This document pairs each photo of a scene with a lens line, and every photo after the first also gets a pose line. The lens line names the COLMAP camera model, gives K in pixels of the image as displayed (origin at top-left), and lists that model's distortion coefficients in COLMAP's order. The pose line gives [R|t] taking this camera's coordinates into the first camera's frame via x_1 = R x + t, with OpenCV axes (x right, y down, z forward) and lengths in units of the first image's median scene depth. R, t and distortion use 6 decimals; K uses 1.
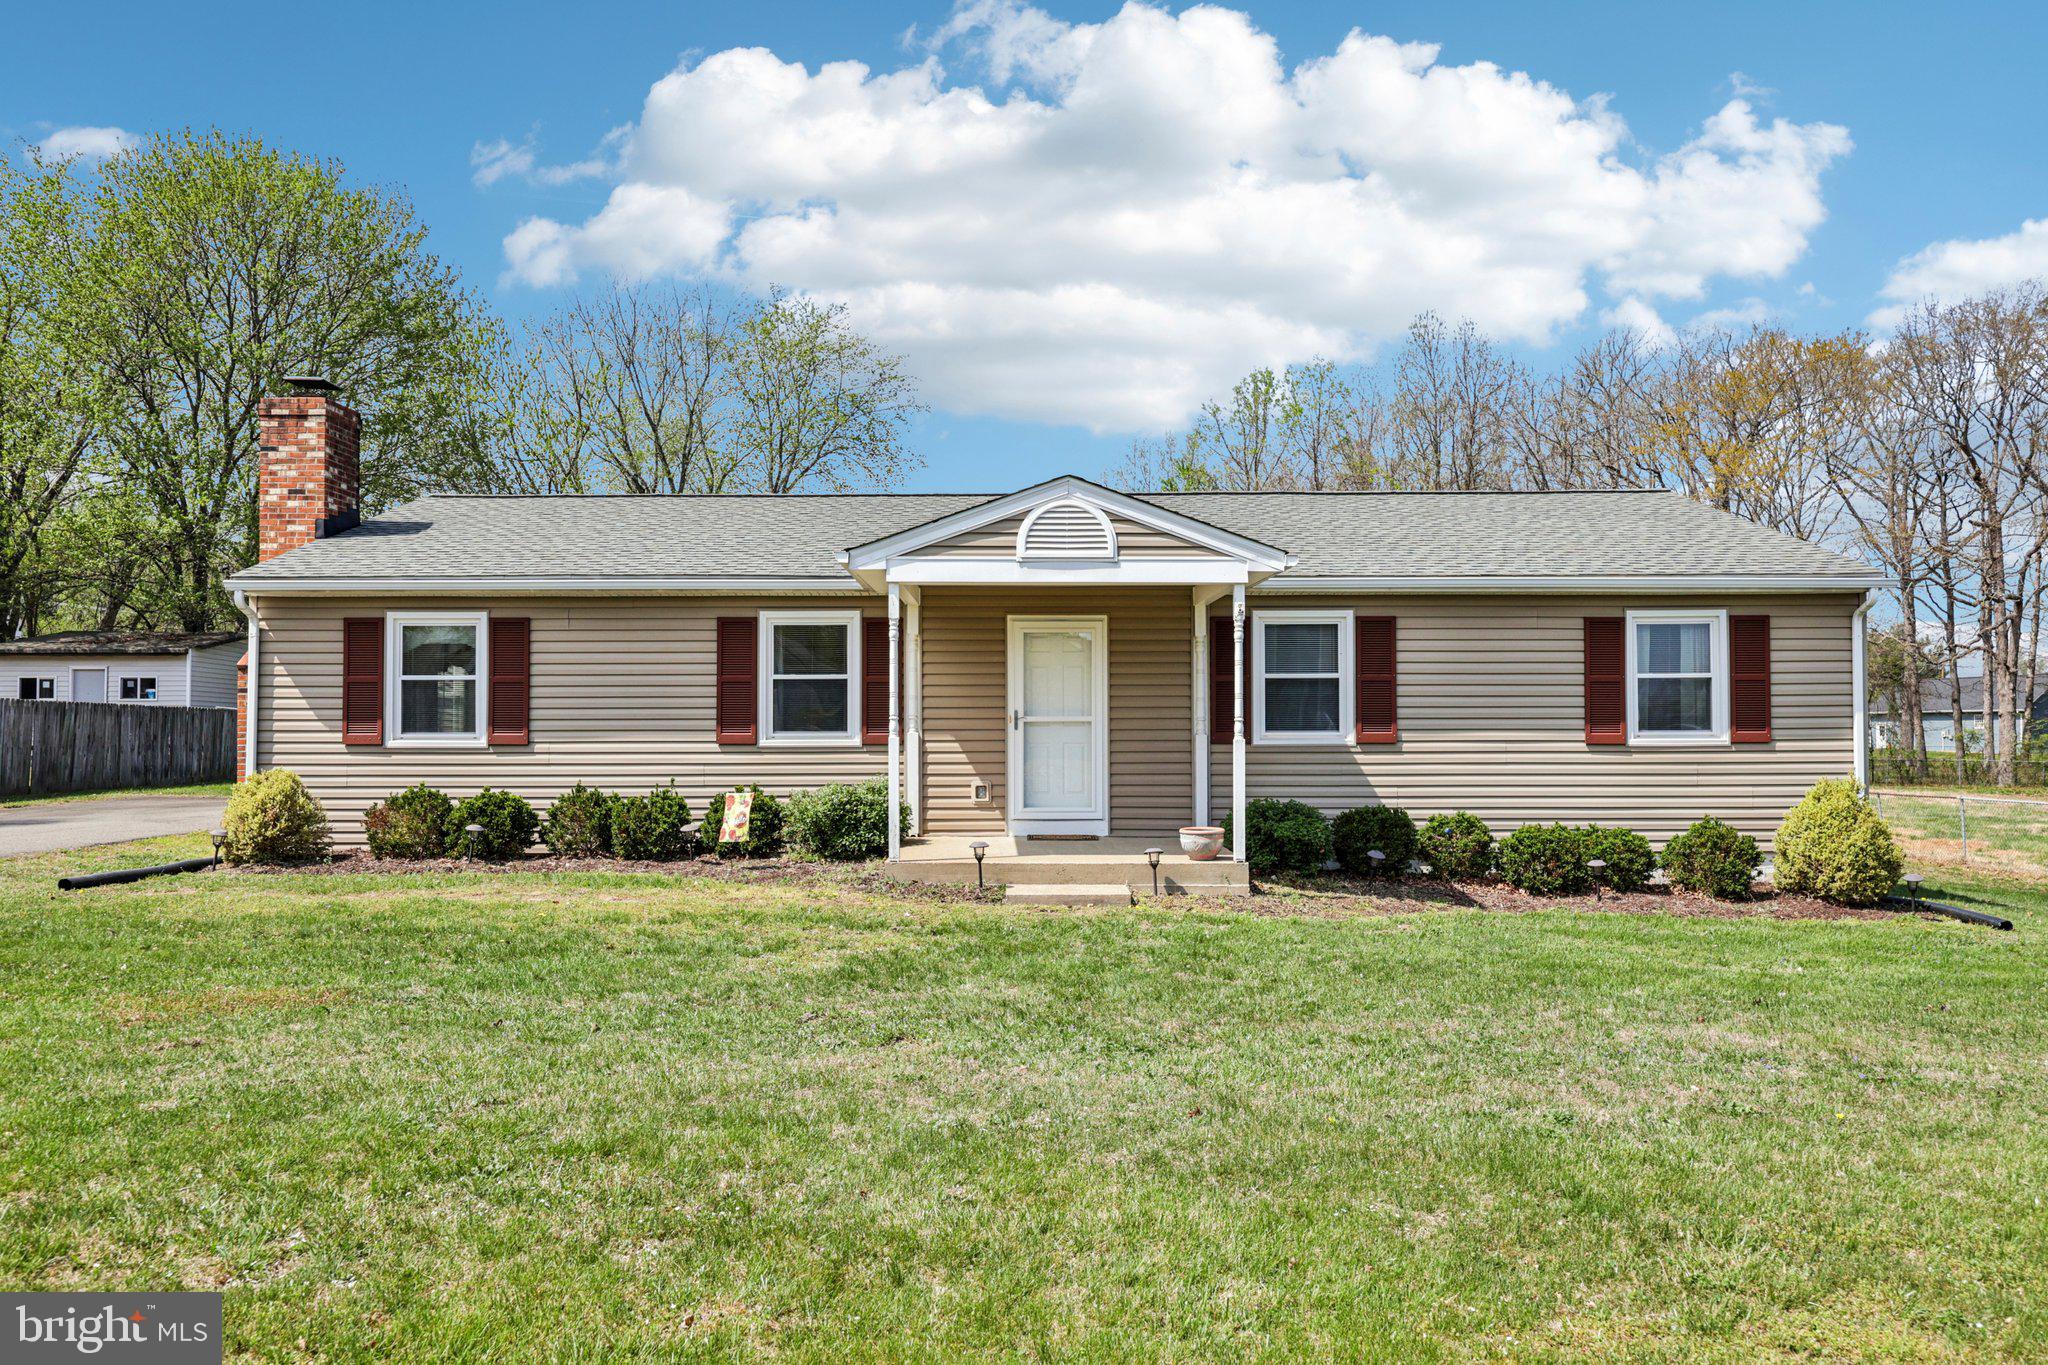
lens RADIAL K [[1485.2, 0, 1013.8], [0, 1485.2, 686.9], [0, 0, 1]] dist [0.000455, -0.001028]
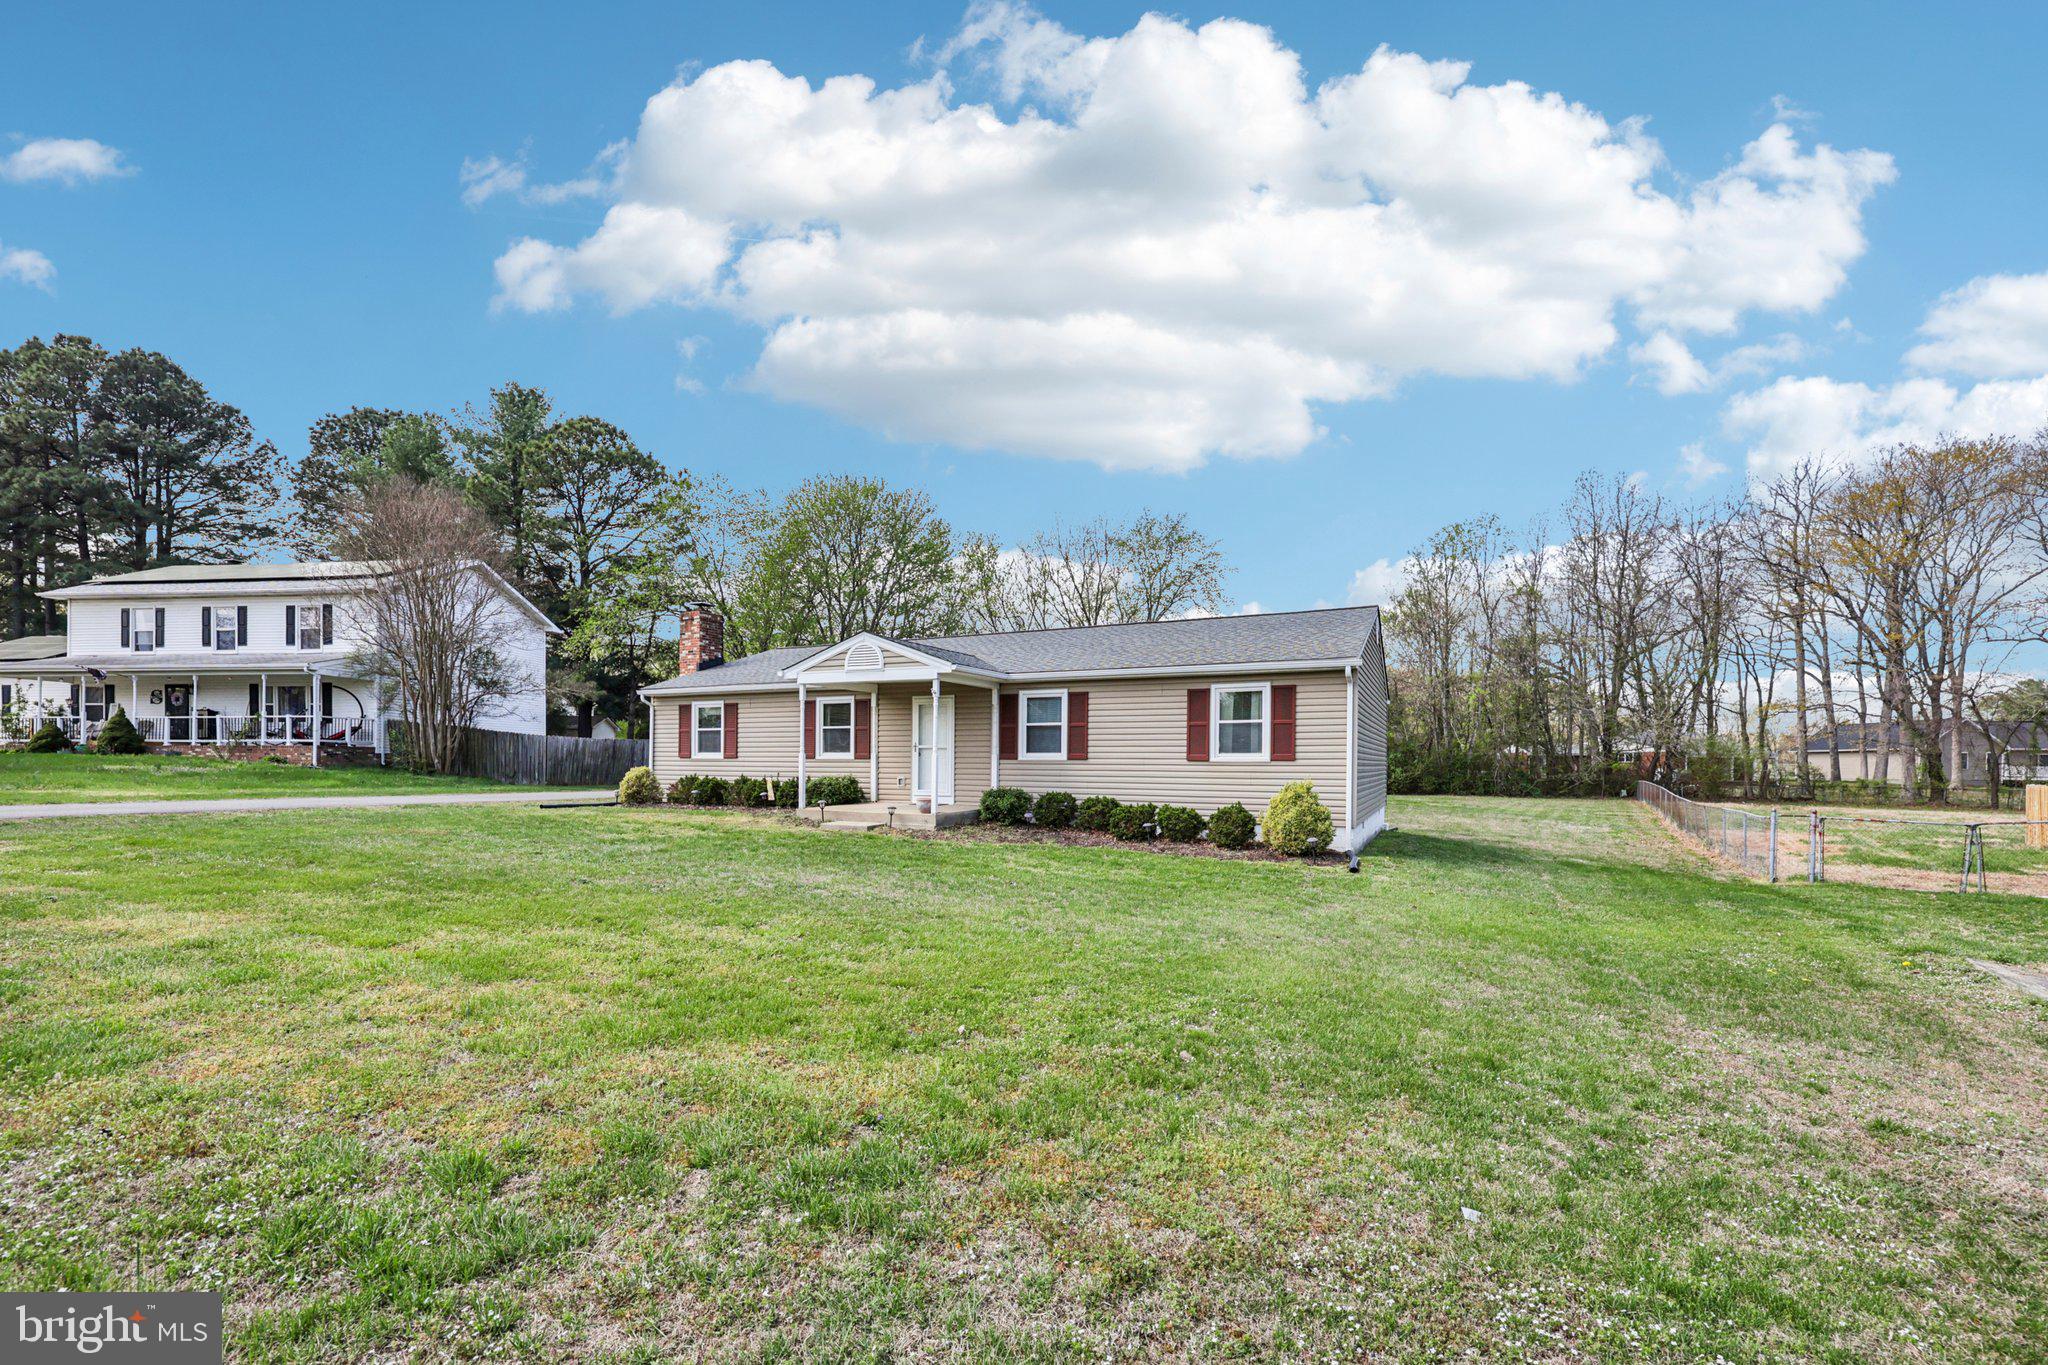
lens RADIAL K [[878.3, 0, 1025.1], [0, 878.3, 734.5], [0, 0, 1]] dist [-0.001168, -0.000040]
pose [[0.897062, -0.006685, -0.441853, 0.677541], [0.010109, 0.999934, 0.005396, -0.000311], [0.441788, -0.009308, 0.897071, -0.033785]]
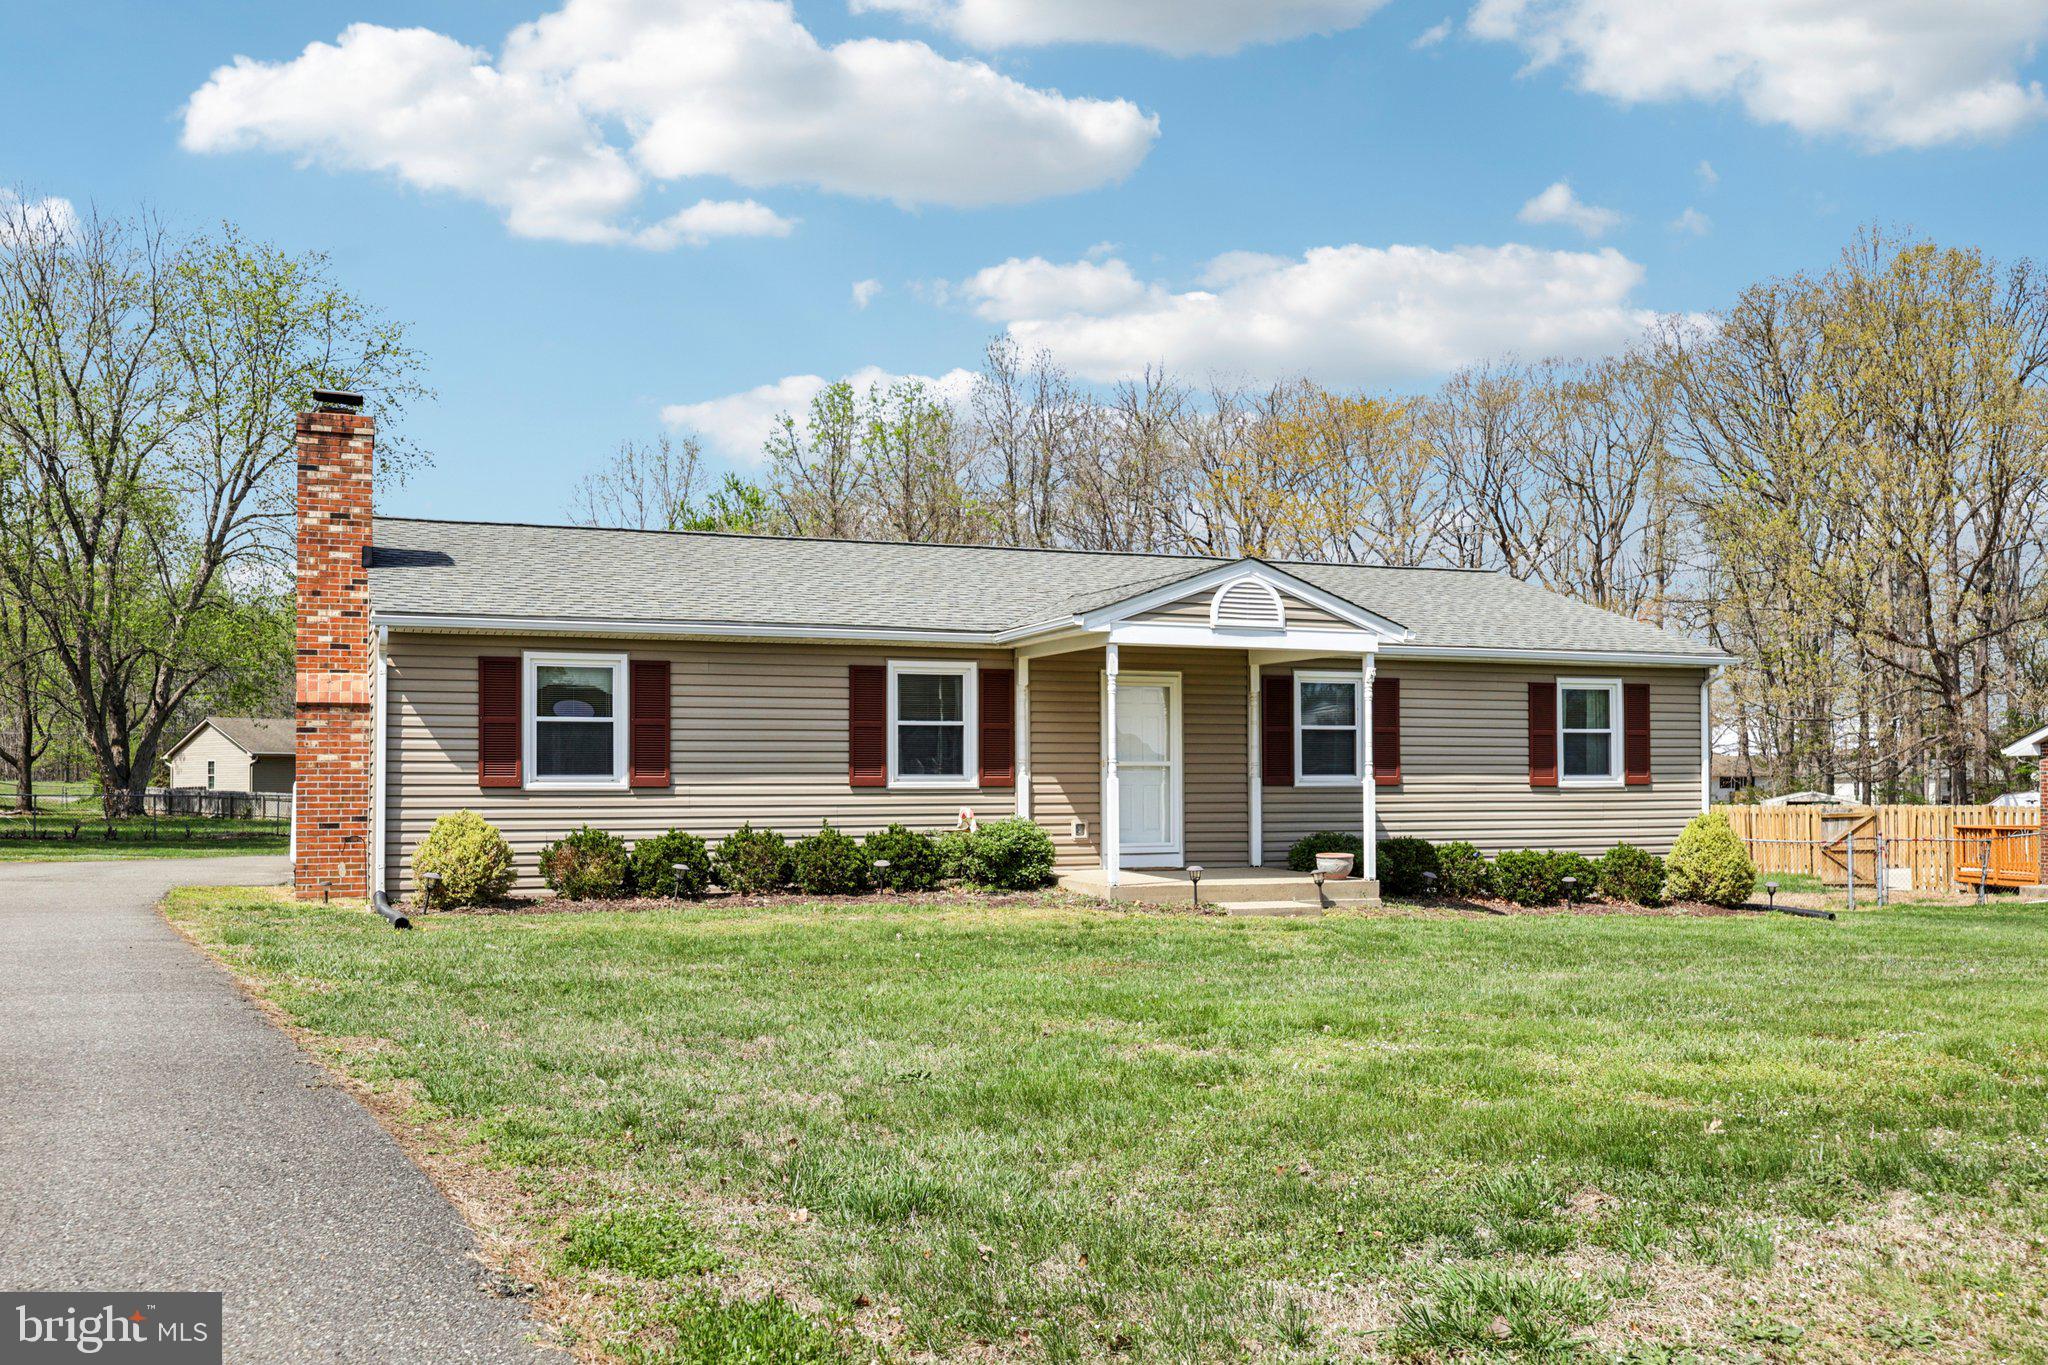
lens RADIAL K [[1801.7, 0, 1023.5], [0, 1801.7, 734.9], [0, 0, 1]] dist [0.005423, -0.001934]
pose [[0.927019, 0.010060, 0.374880, -0.562681], [-0.009989, 0.999948, -0.002133, 0.003707], [-0.374882, -0.001768, 0.927071, -0.224549]]
